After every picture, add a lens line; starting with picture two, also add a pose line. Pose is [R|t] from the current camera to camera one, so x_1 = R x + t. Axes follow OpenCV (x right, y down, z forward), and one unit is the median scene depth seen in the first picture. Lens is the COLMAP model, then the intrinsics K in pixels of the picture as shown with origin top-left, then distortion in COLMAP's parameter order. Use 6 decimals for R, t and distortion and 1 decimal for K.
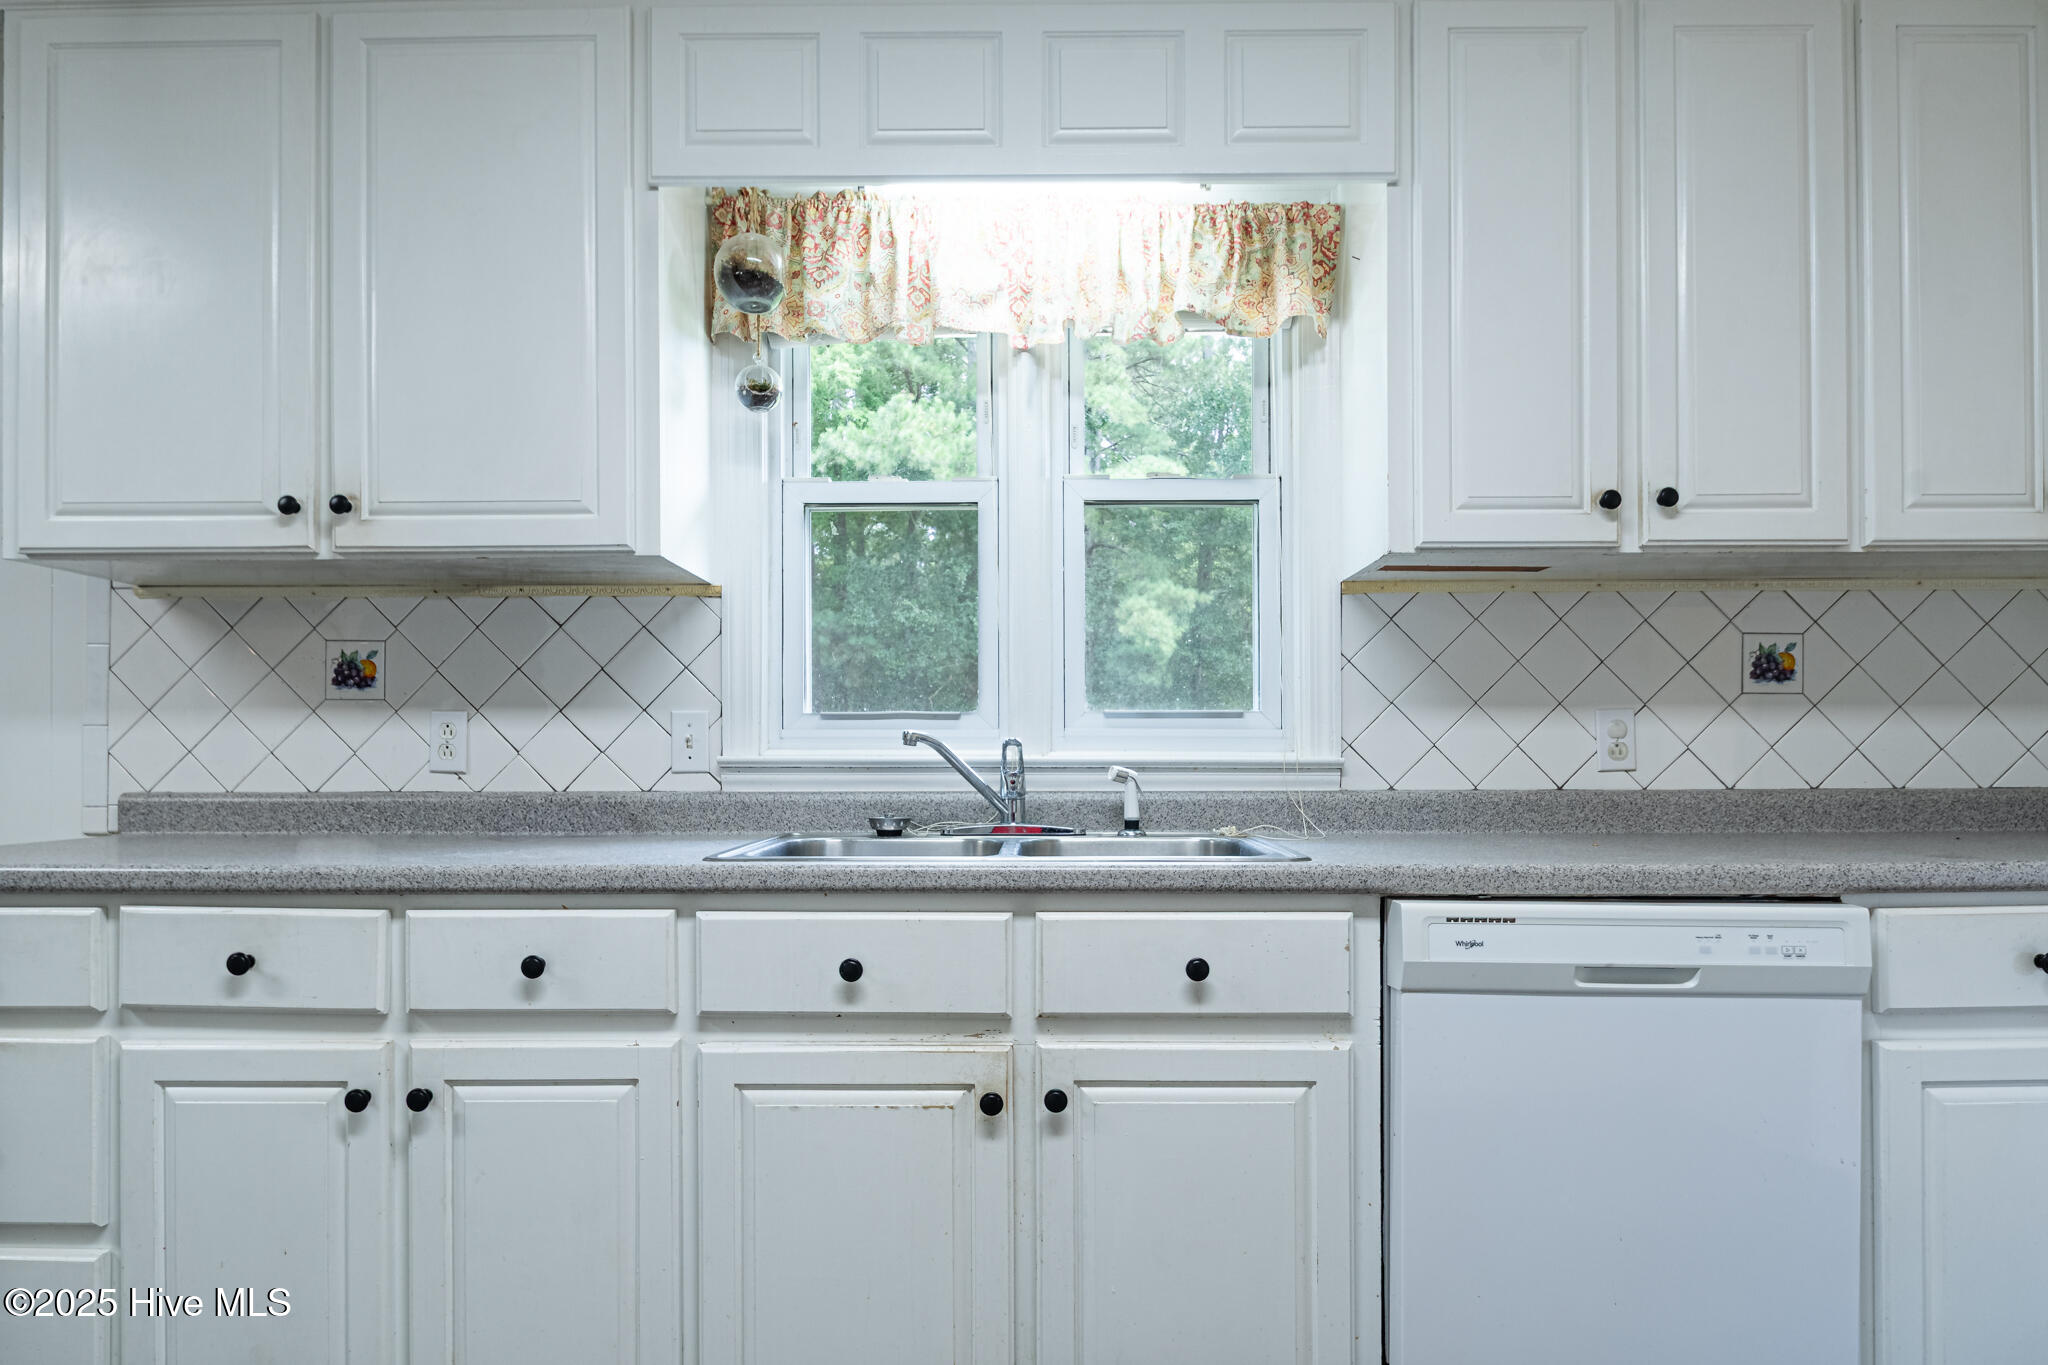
lens RADIAL K [[1254.6, 0, 1013.3], [0, 1254.6, 692.9], [0, 0, 1]] dist [0.006146, -0.009728]
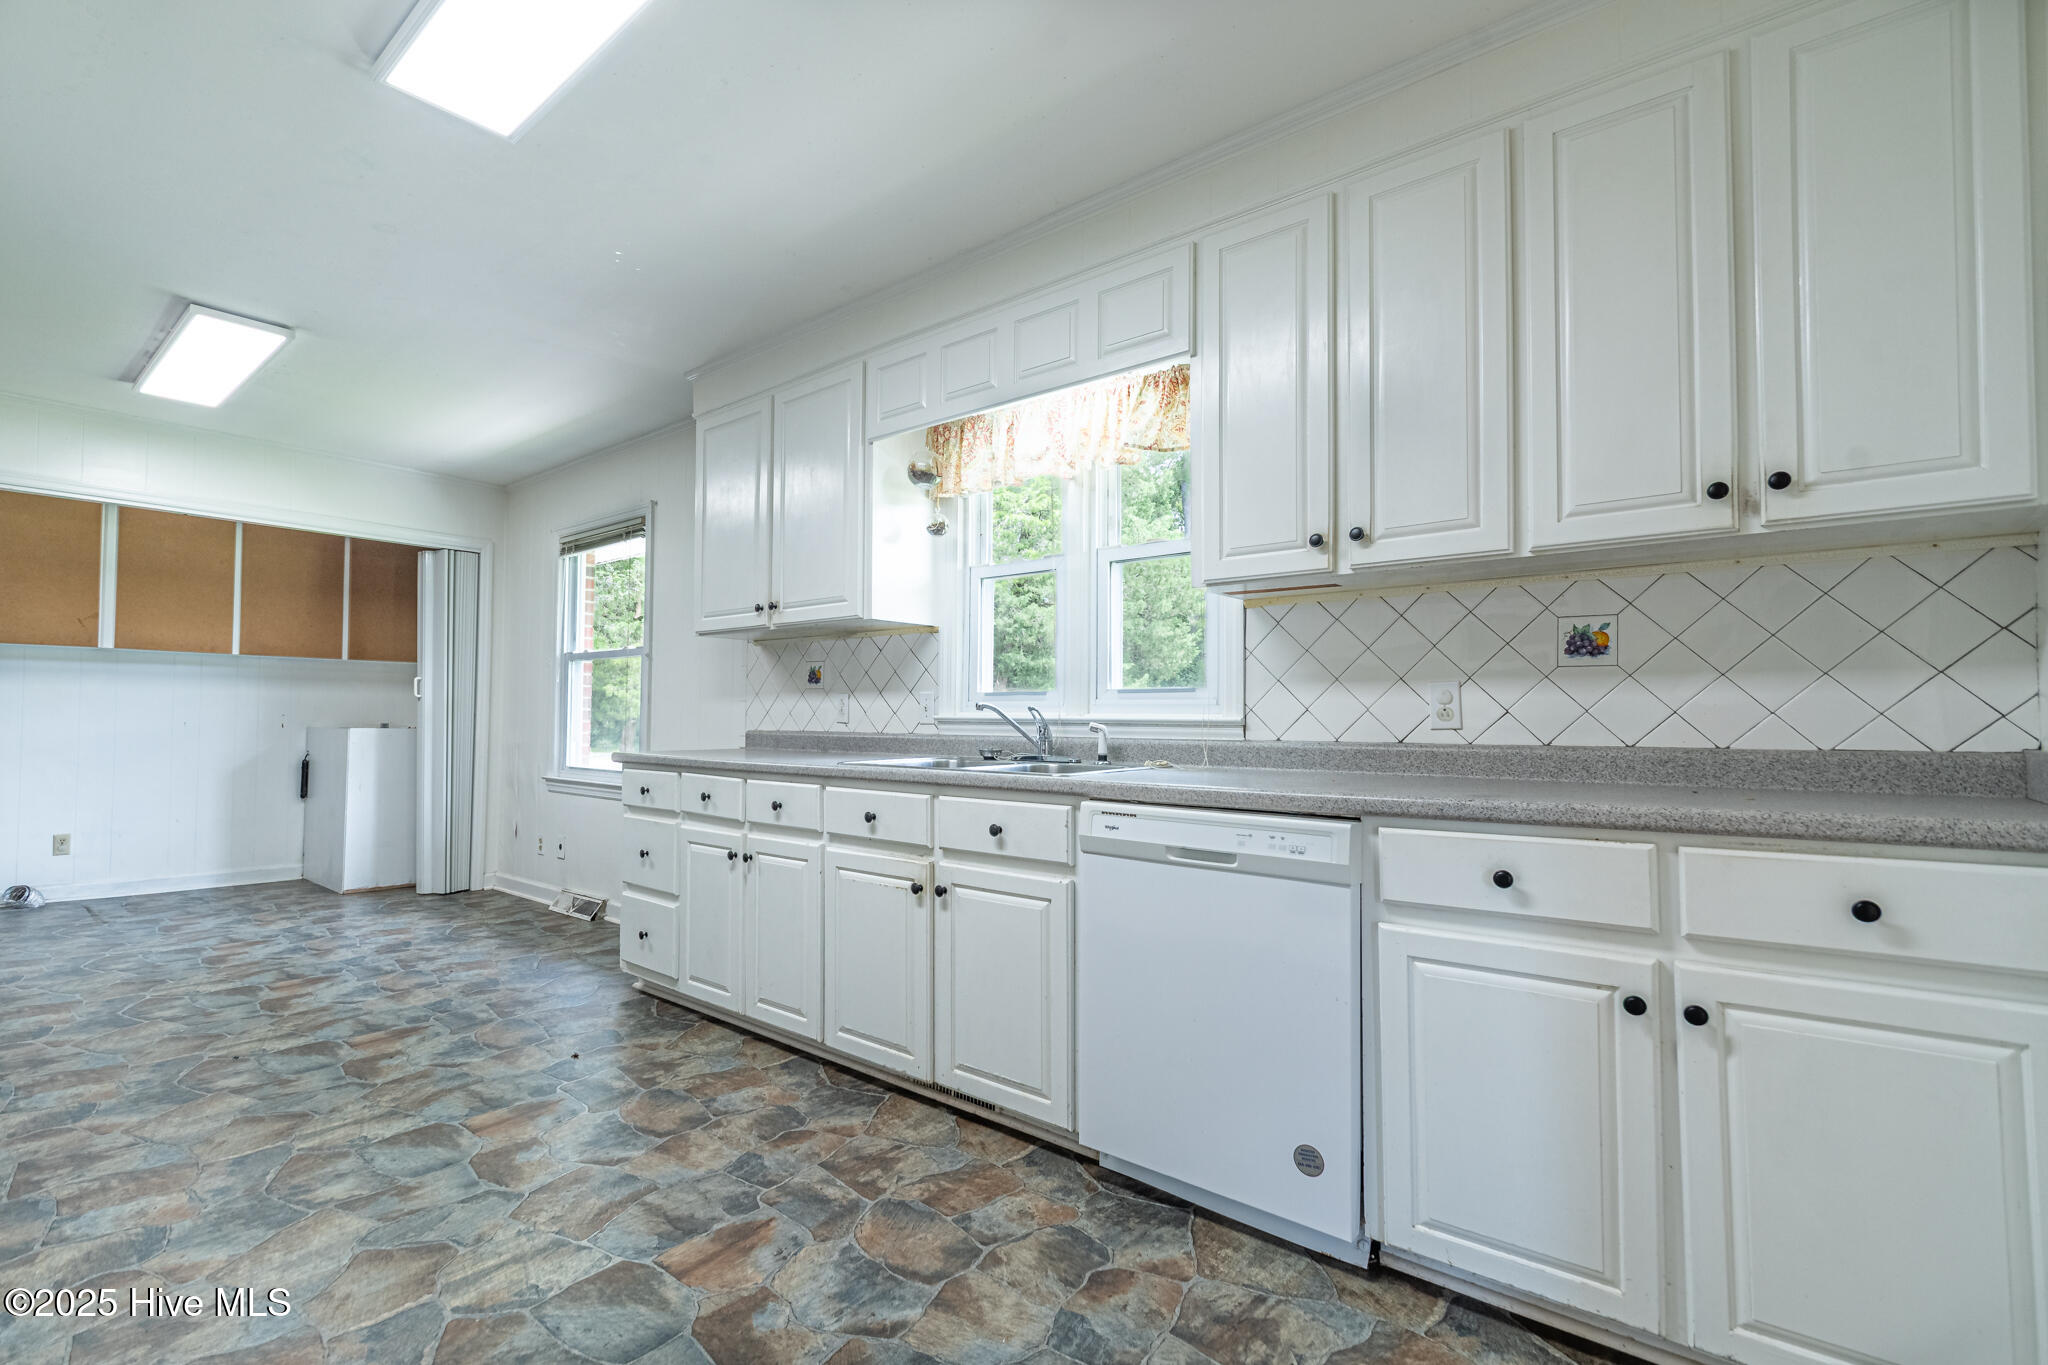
lens RADIAL K [[913.2, 0, 1007.6], [0, 913.2, 681.4], [0, 0, 1]] dist [0.004013, -0.000772]
pose [[0.779436, -0.020631, -0.626143, 0.752155], [0.028510, 0.999590, 0.002554, -0.003350], [0.625833, -0.019842, 0.779704, -0.033705]]
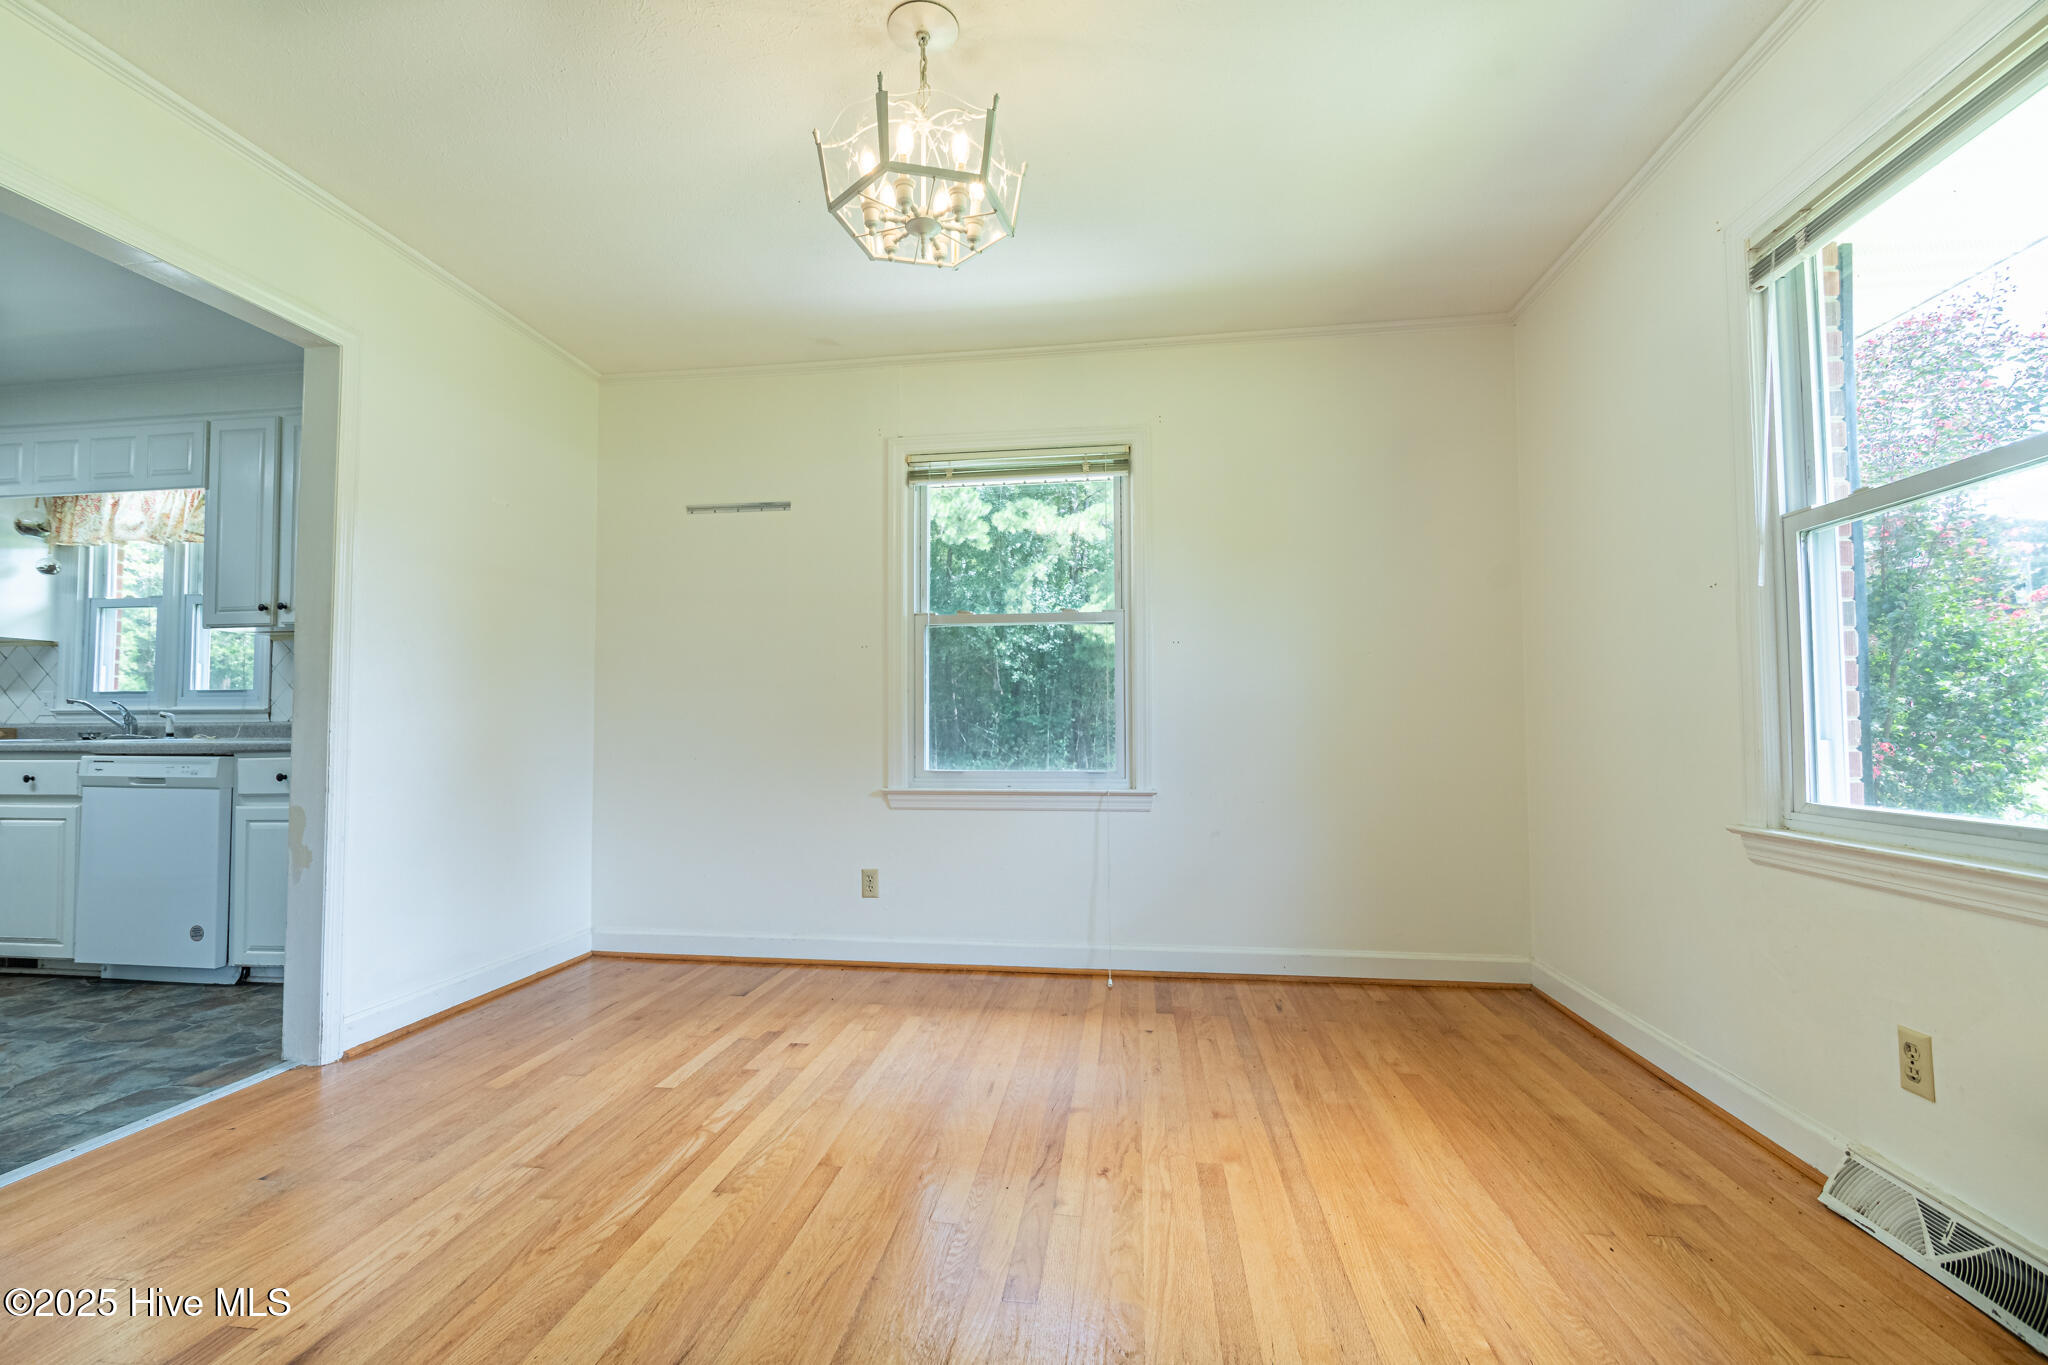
lens RADIAL K [[913.2, 0, 1013.8], [0, 913.2, 685.0], [0, 0, 1]] dist [0.004013, -0.000772]
pose [[0.988215, -0.011921, -0.152609, 2.029527], [0.013316, 0.999878, 0.008120, 0.011173], [0.152493, -0.010056, 0.988253, -0.560737]]
